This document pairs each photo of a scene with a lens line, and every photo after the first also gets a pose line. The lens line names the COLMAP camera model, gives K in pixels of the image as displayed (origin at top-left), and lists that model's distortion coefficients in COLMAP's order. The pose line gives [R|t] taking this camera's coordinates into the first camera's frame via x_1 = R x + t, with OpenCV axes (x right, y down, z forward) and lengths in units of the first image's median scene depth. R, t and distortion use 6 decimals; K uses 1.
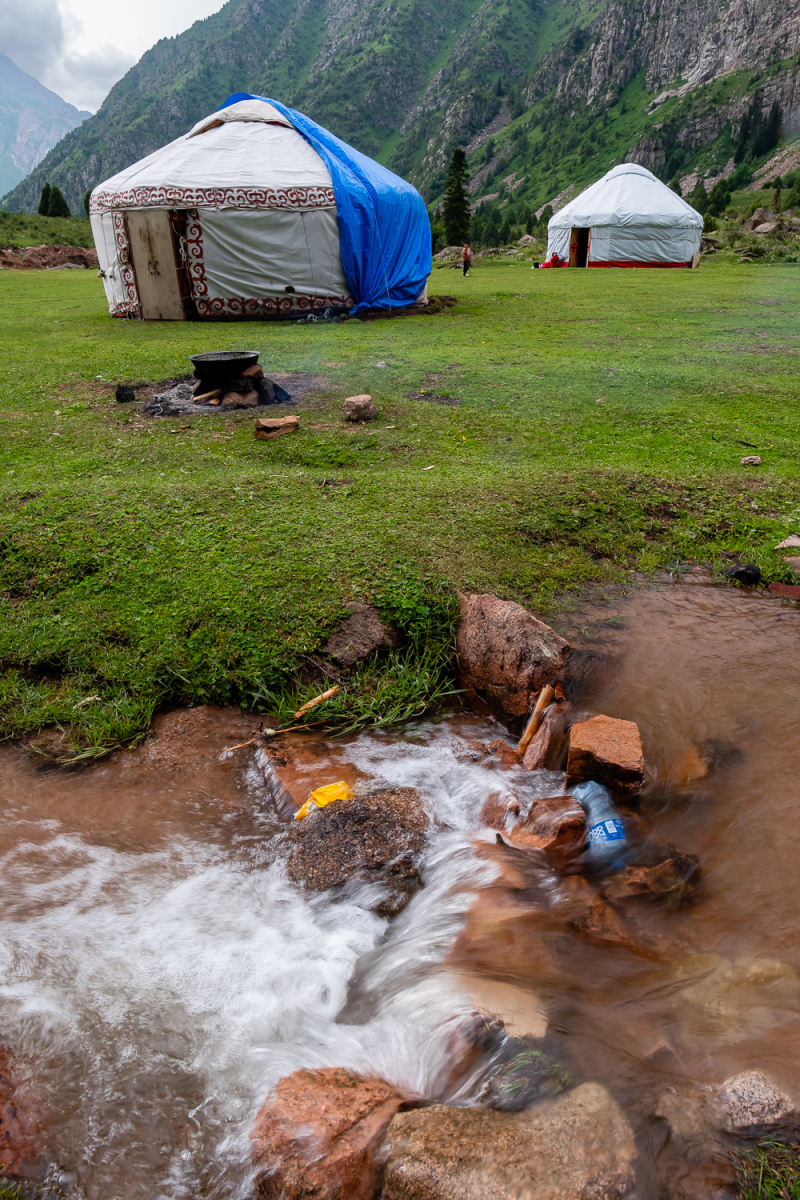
lens RADIAL K [[813.1, 0, 409.8], [0, 813.1, 596.9], [0, 0, 1]] dist [-0.010550, -0.002241]
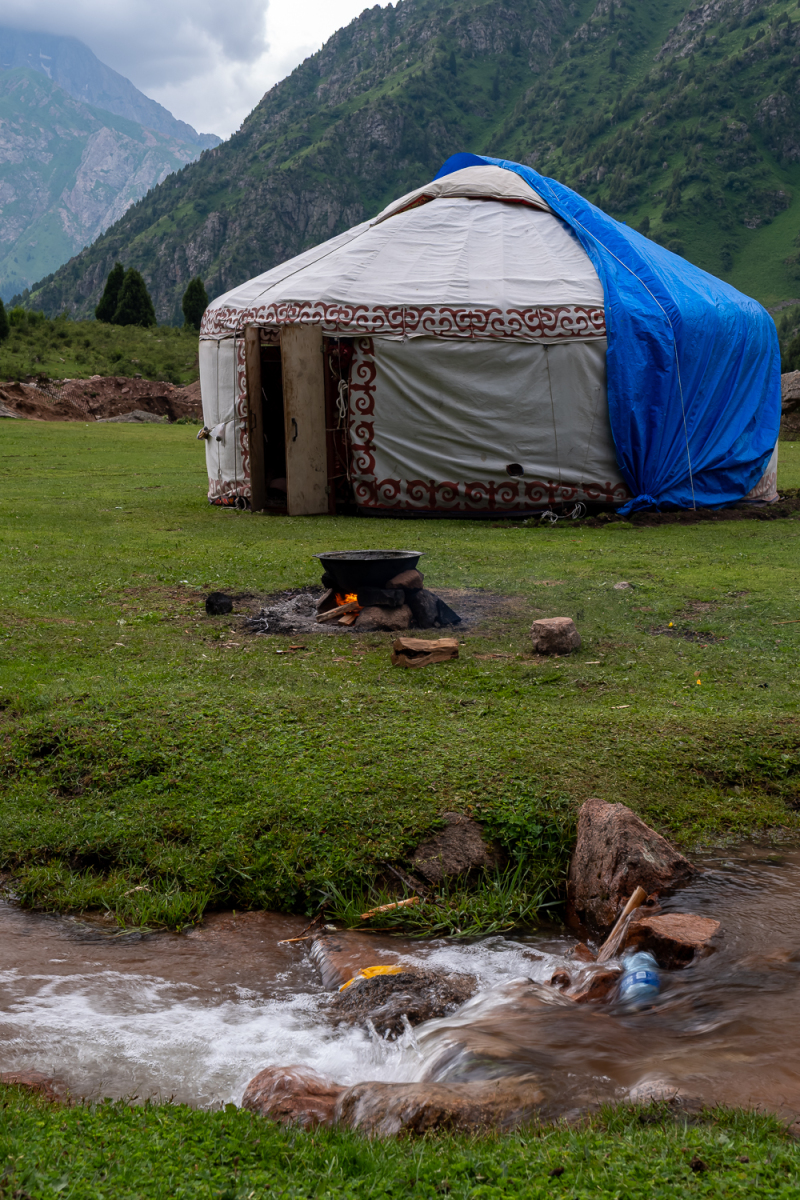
lens RADIAL K [[1861.1, 0, 403.5], [0, 1861.1, 610.5], [0, 0, 1]] dist [0.087611, 0.000000]
pose [[0.973297, 0.047391, -0.224606, 0.072521], [-0.109705, 0.955515, -0.273780, 0.081091], [0.201639, 0.291110, 0.935199, -0.206082]]
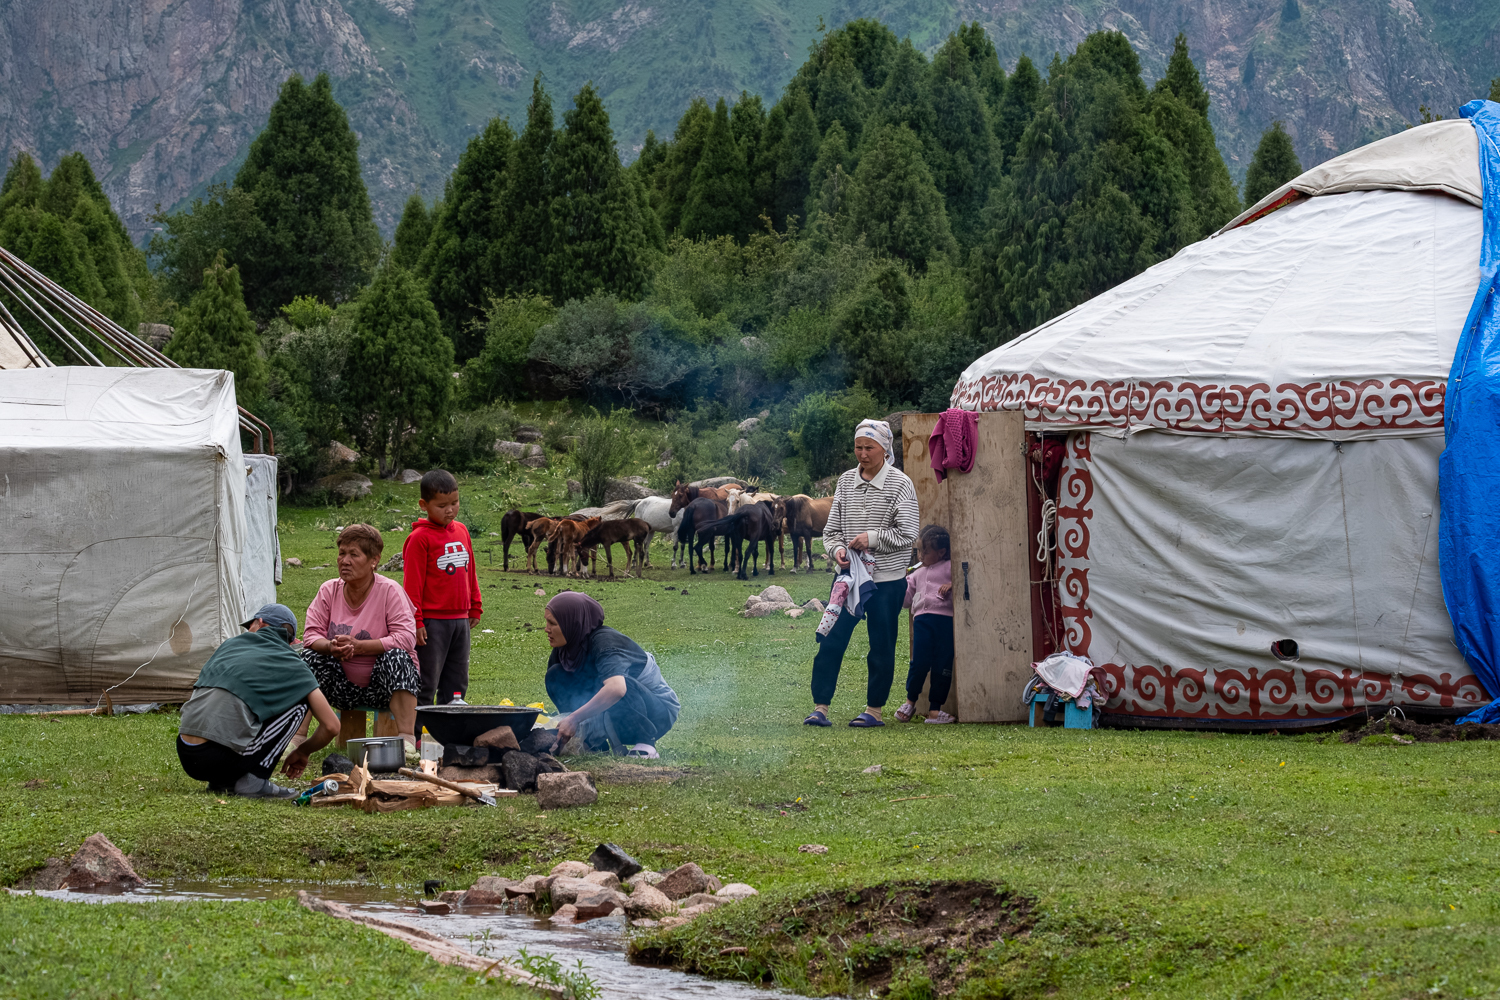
lens RADIAL K [[6289.9, 0, 747.6], [0, 6289.9, 498.0], [0, 0, 1]] dist [0.732580, 0.000000]
pose [[0.775131, 0.017108, -0.631569, 1.301359], [-0.266488, 0.915213, -0.302272, 0.410589], [0.572849, 0.402606, 0.713969, -1.011987]]
